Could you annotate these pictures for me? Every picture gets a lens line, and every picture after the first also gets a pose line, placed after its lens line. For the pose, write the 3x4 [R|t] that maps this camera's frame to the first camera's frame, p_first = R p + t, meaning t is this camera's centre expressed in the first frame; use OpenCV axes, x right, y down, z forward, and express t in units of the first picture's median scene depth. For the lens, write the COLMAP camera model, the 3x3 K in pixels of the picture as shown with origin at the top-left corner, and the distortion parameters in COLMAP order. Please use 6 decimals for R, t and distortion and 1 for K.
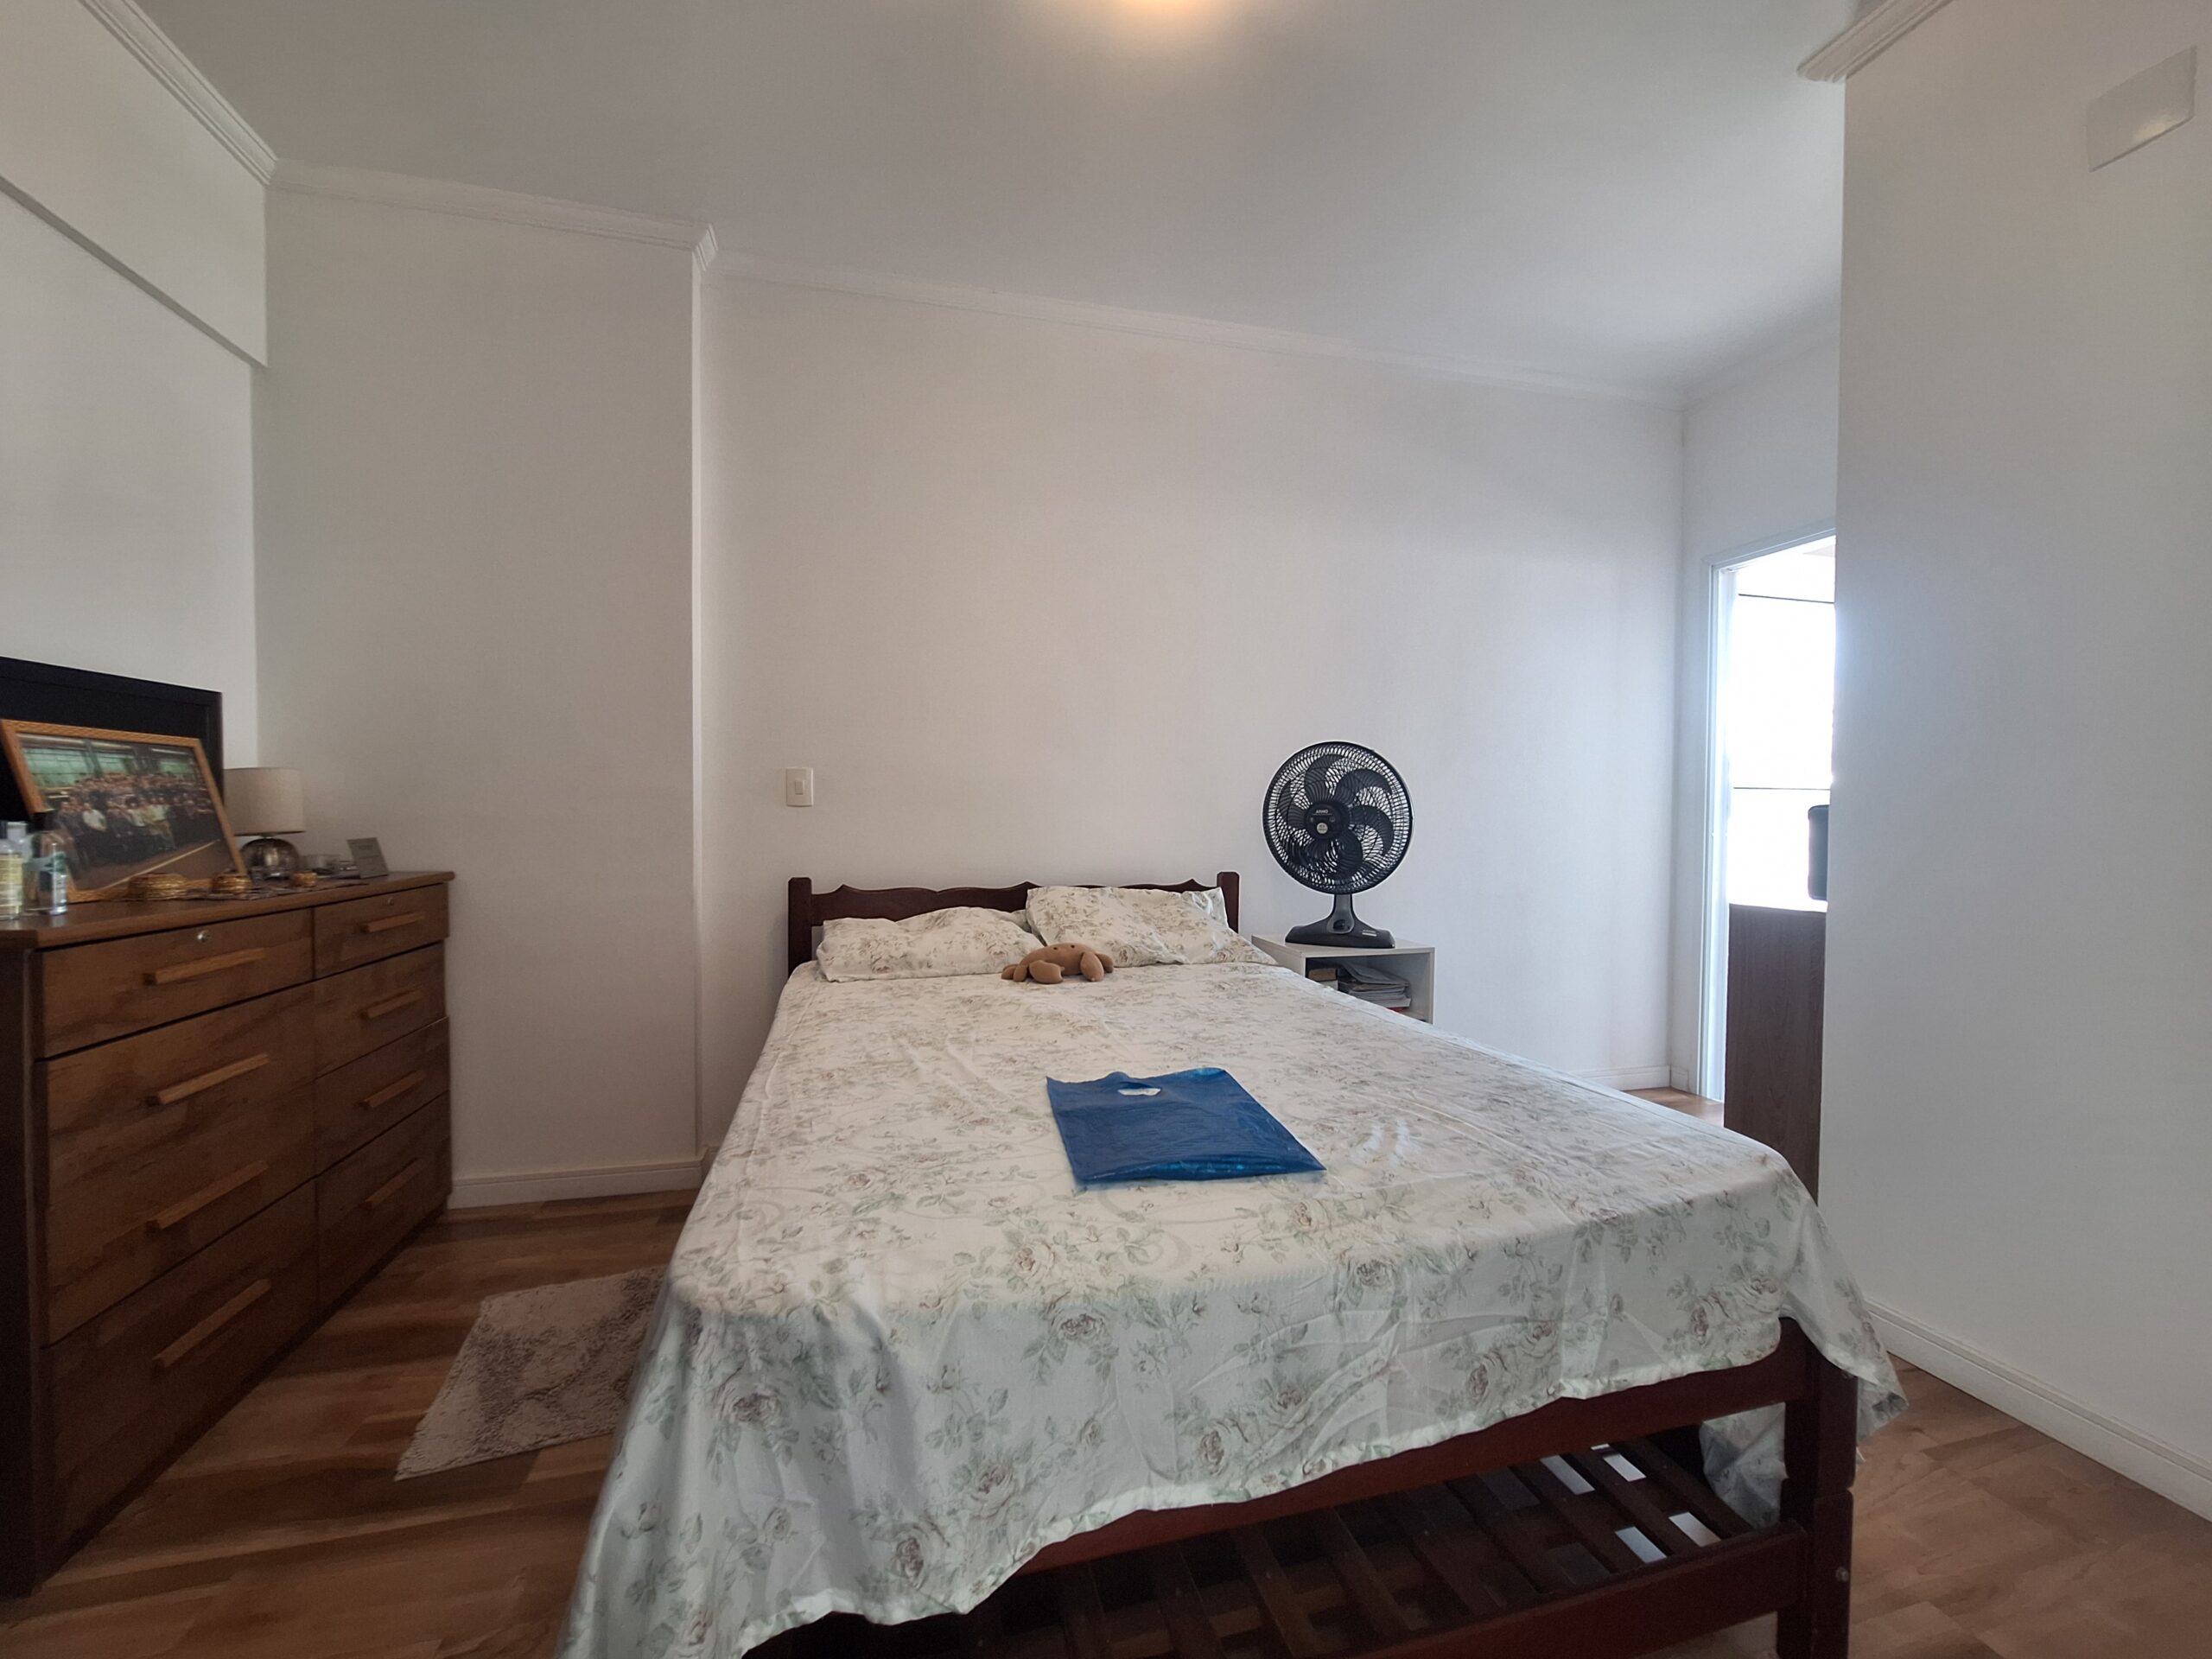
lens RADIAL K [[879.8, 0, 1105.3], [0, 879.8, 824.6], [0, 0, 1]] dist [-0.008568, 0.004334]
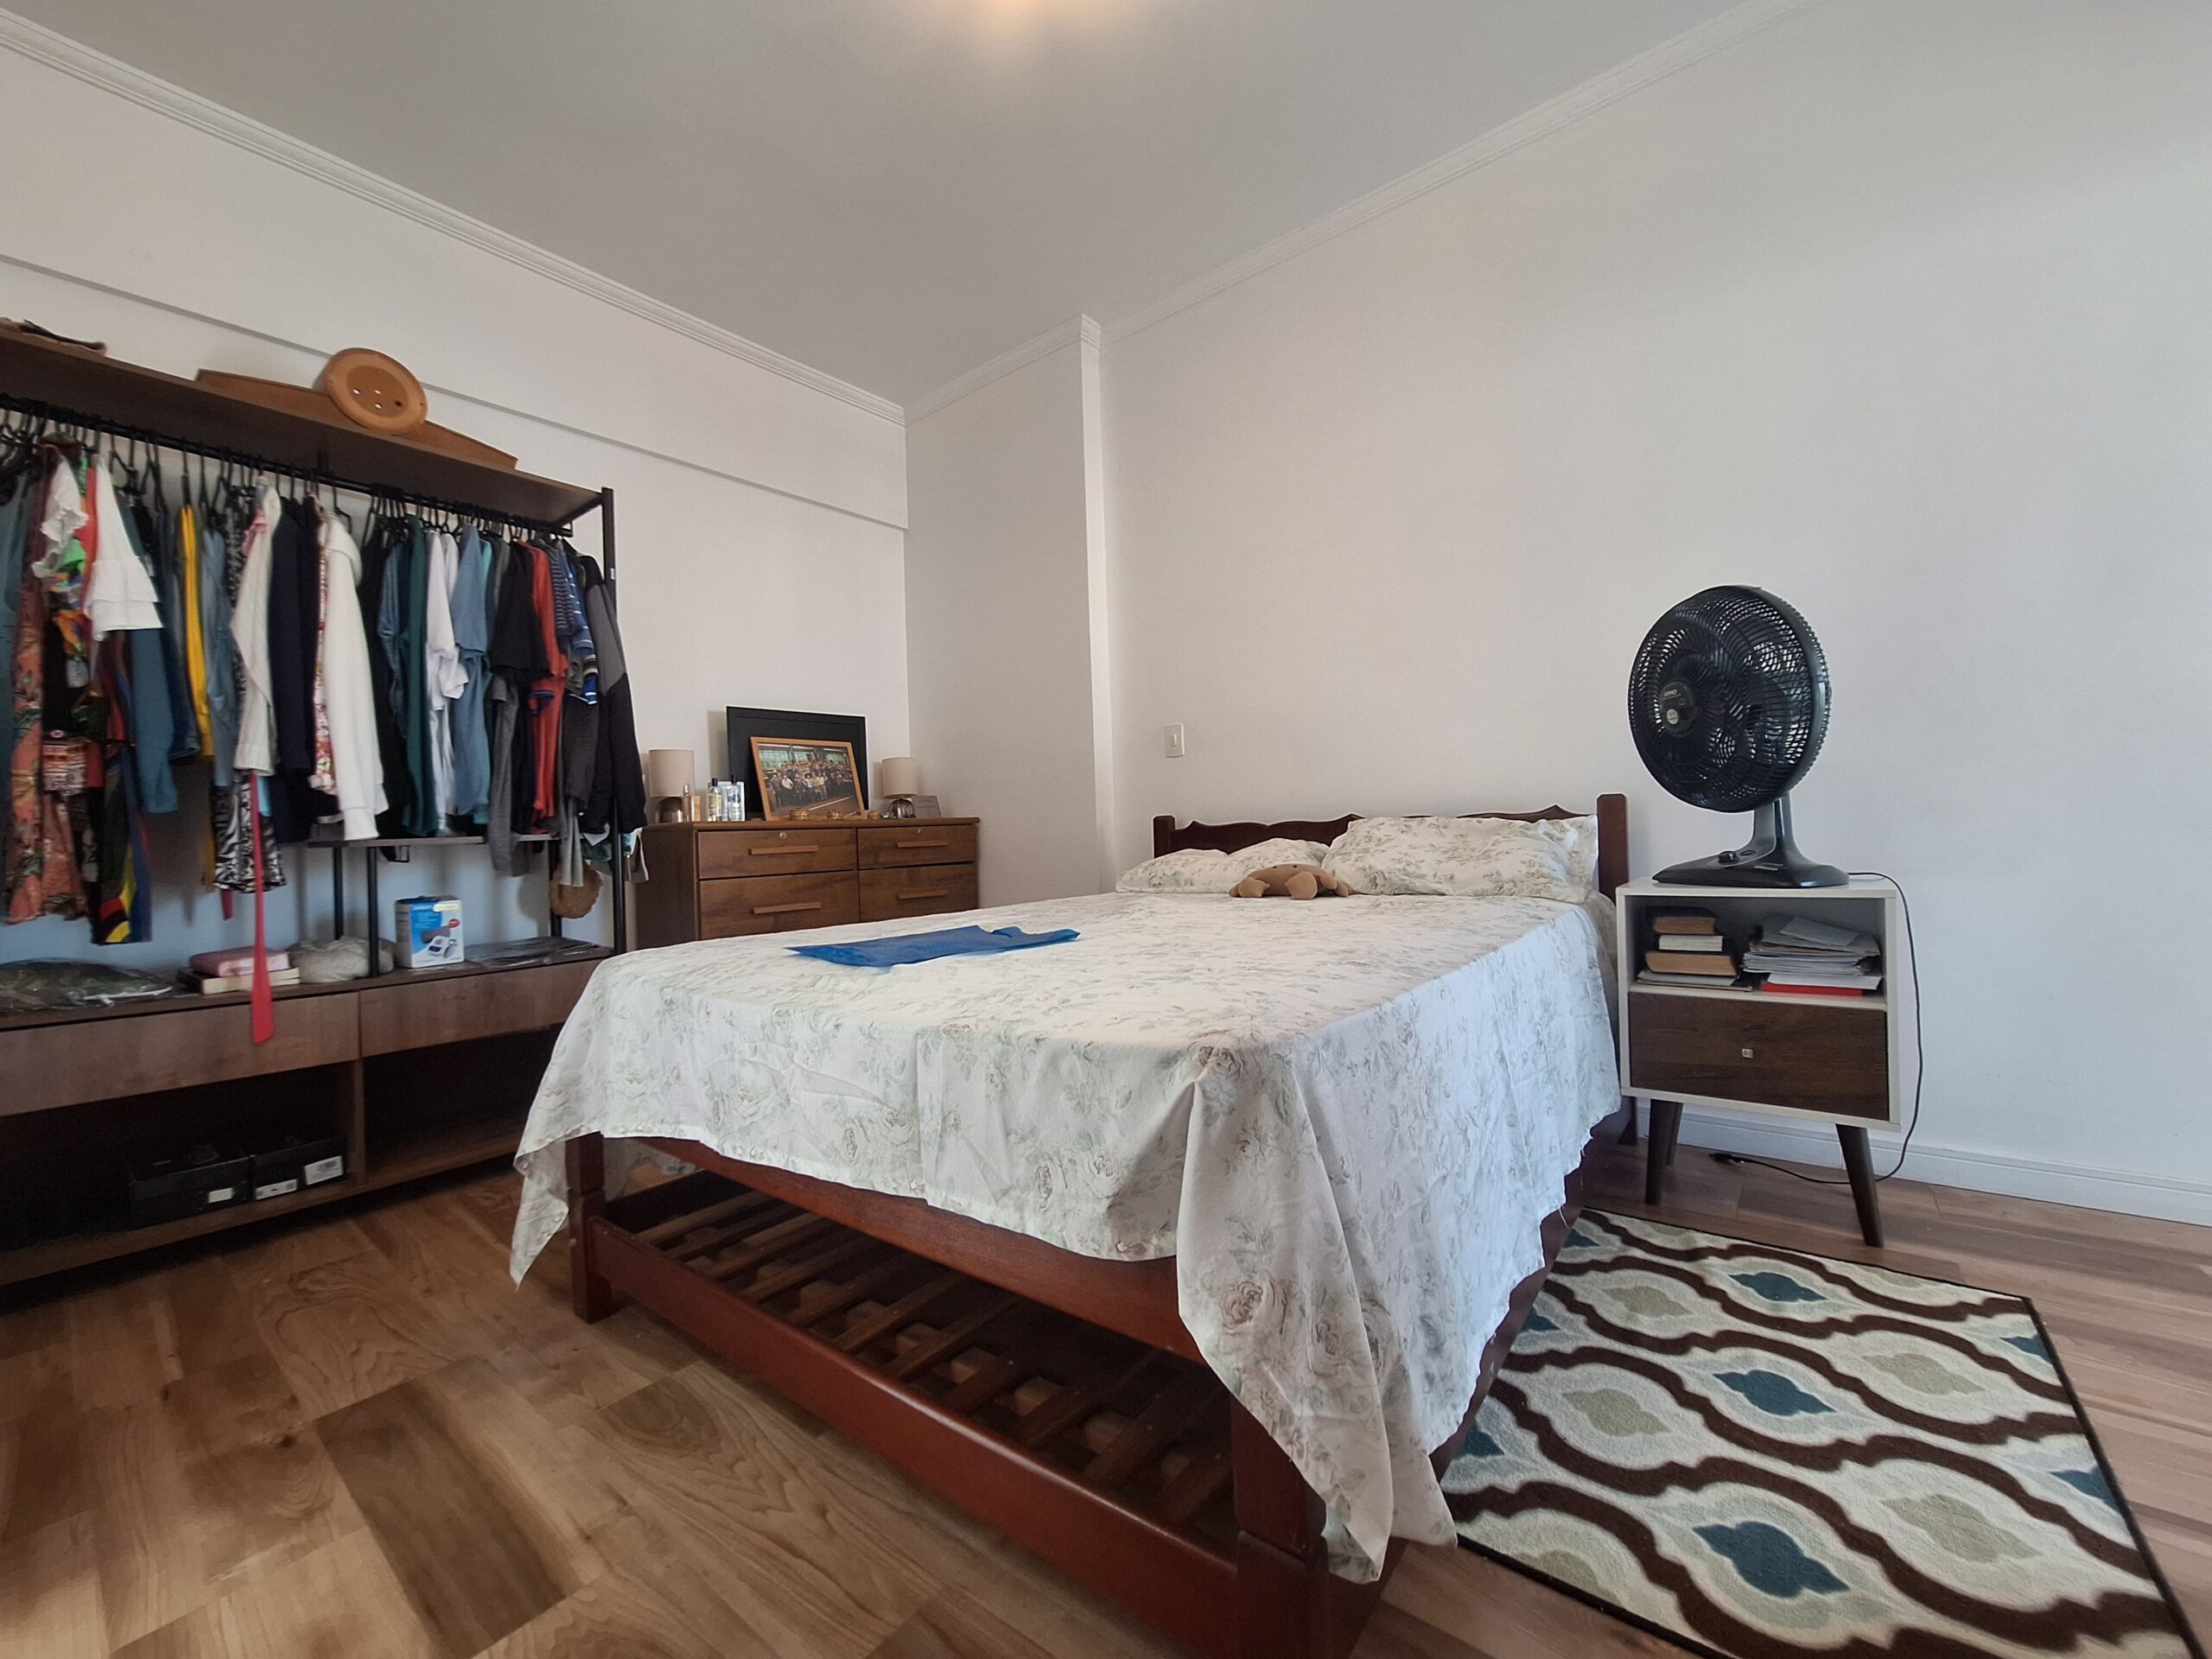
lens RADIAL K [[879.8, 0, 1096.0], [0, 879.8, 836.9], [0, 0, 1]] dist [-0.008568, 0.004334]
pose [[0.598988, -0.027470, -0.800287, 0.727358], [0.029098, 0.999498, -0.012529, 0.133180], [0.800229, -0.015783, 0.599486, 0.286982]]
